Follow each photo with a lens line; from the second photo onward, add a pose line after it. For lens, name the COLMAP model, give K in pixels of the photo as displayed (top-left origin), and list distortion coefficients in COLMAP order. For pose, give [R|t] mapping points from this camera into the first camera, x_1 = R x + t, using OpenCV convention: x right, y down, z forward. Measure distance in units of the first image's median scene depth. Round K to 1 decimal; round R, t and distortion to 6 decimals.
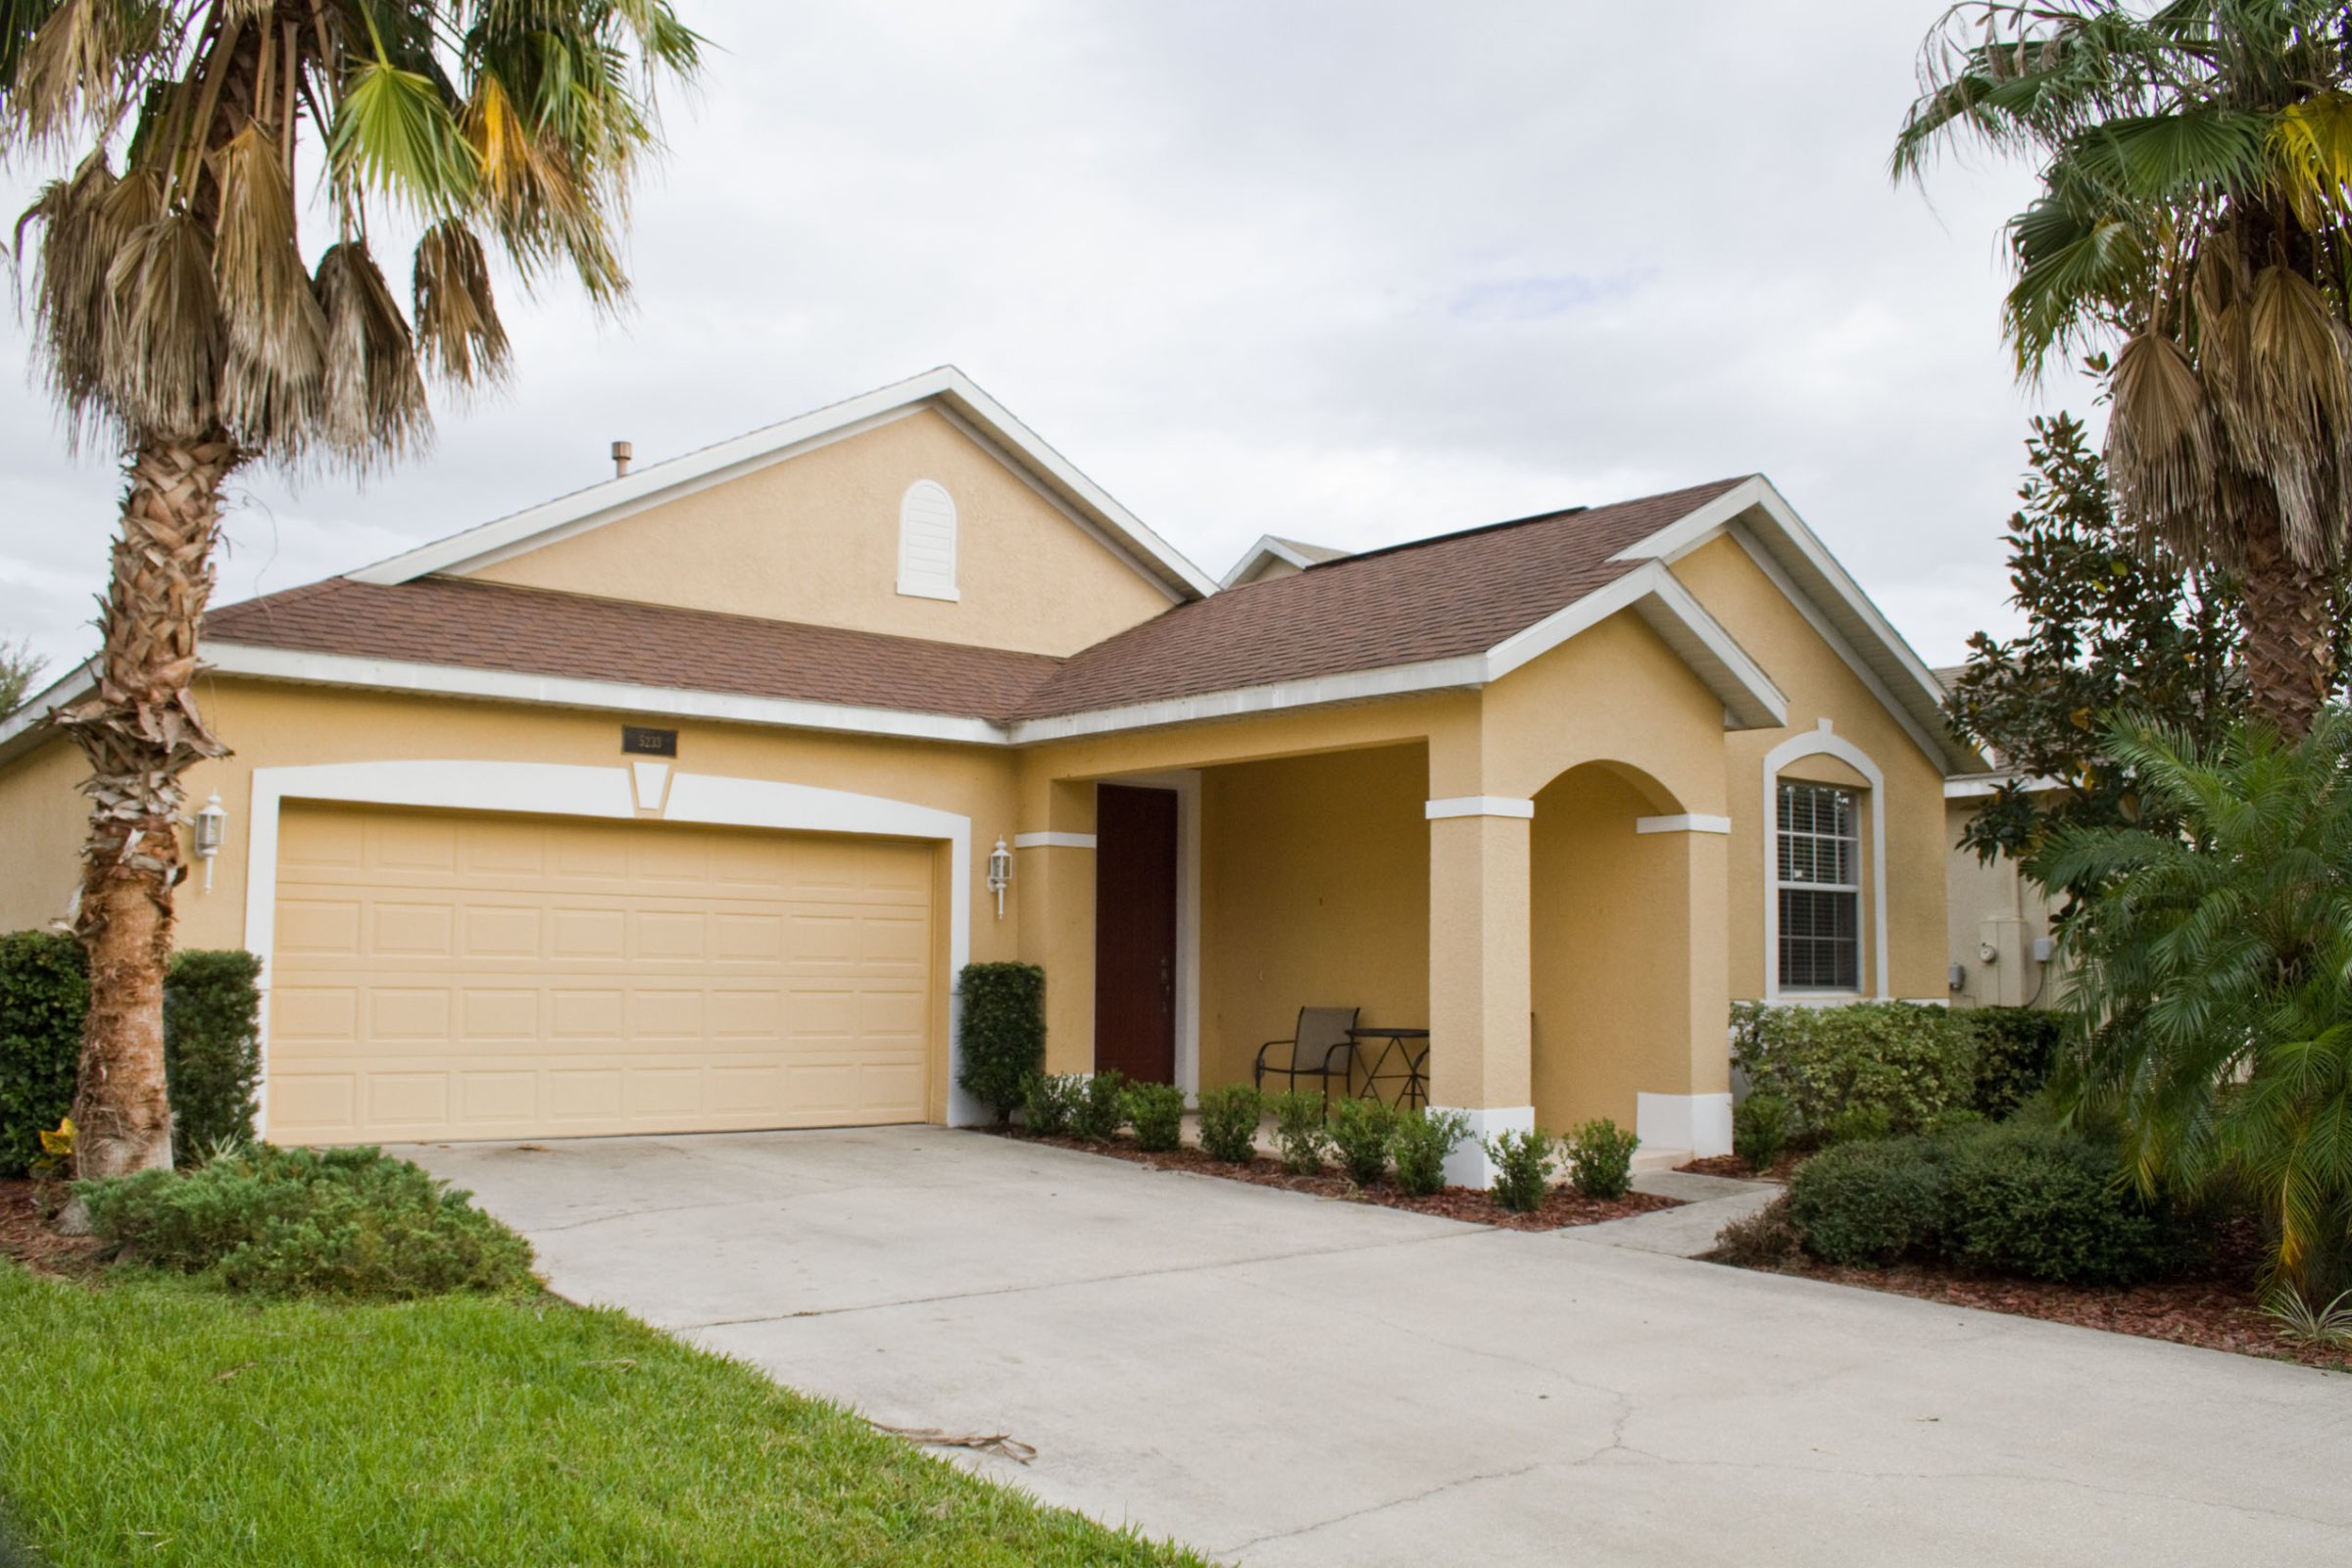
lens RADIAL K [[1946.1, 0, 1228.6], [0, 1946.1, 797.3], [0, 0, 1]] dist [-0.159960, 0.114159]
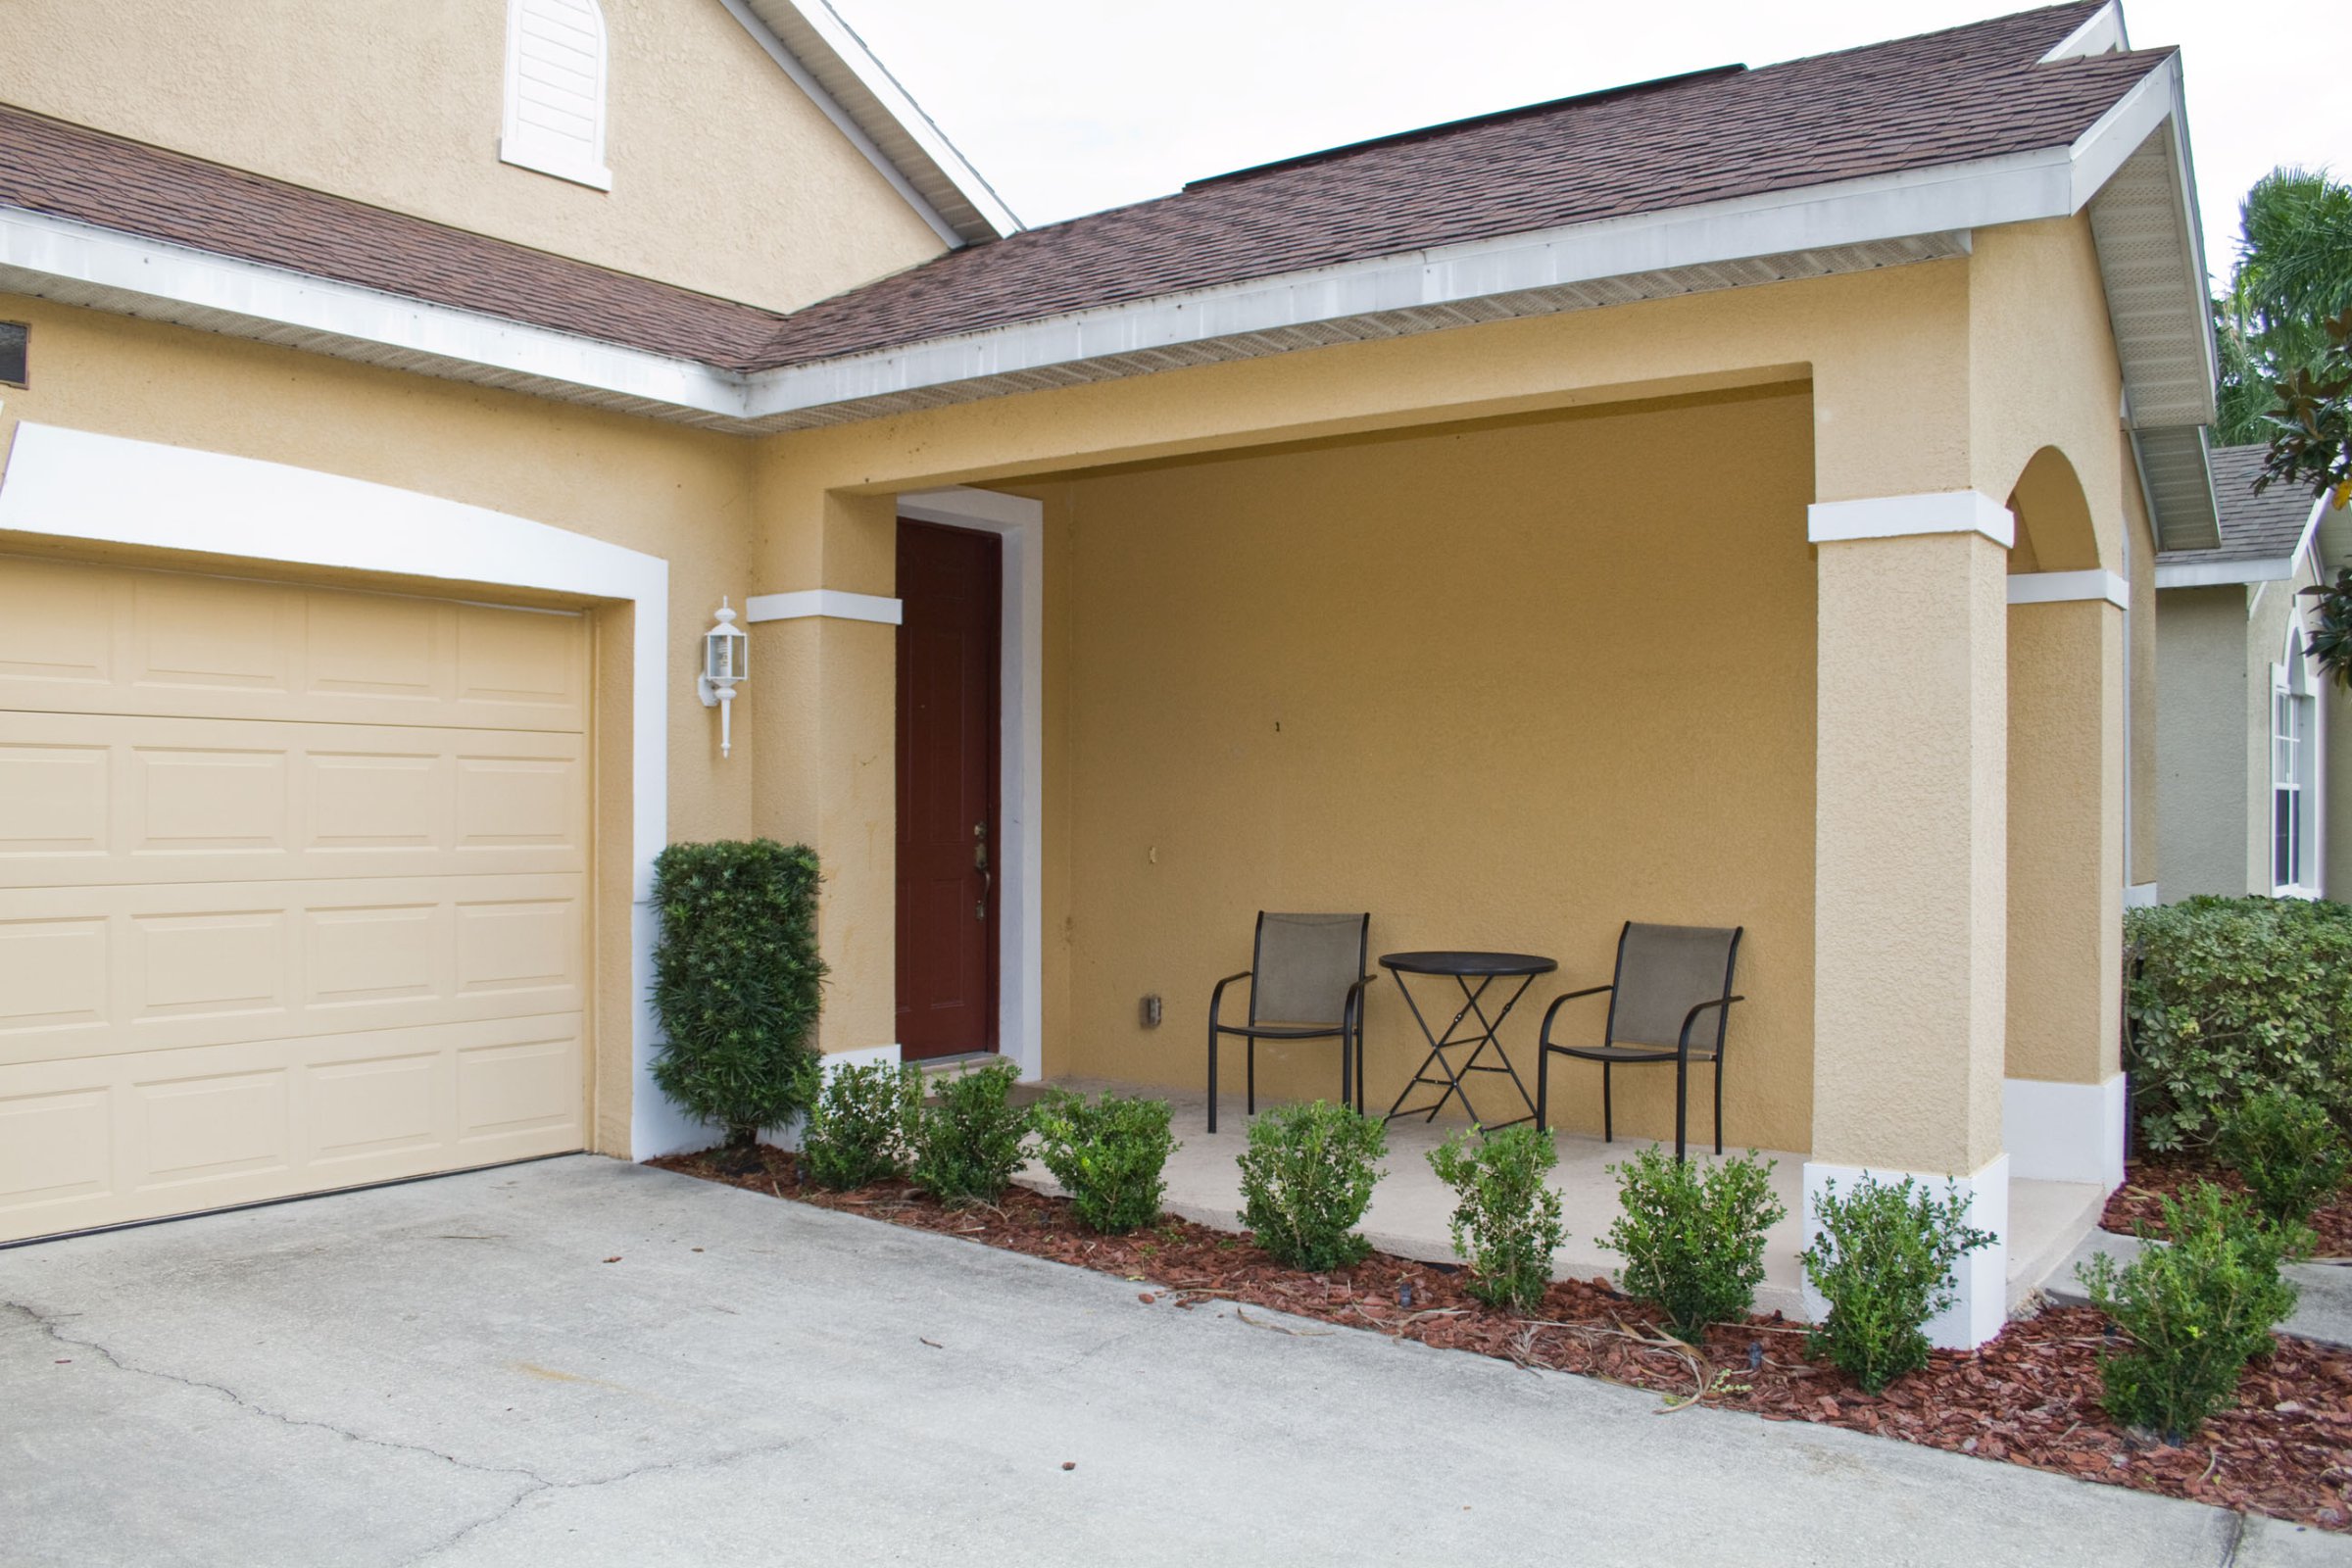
lens RADIAL K [[1946.1, 0, 1228.6], [0, 1946.1, 797.3], [0, 0, 1]] dist [-0.159960, 0.114159]
pose [[0.969704, -0.003034, 0.244266, -0.114192], [-0.016918, 0.996688, 0.079540, 0.030476], [-0.243698, -0.081263, 0.966441, 0.473116]]
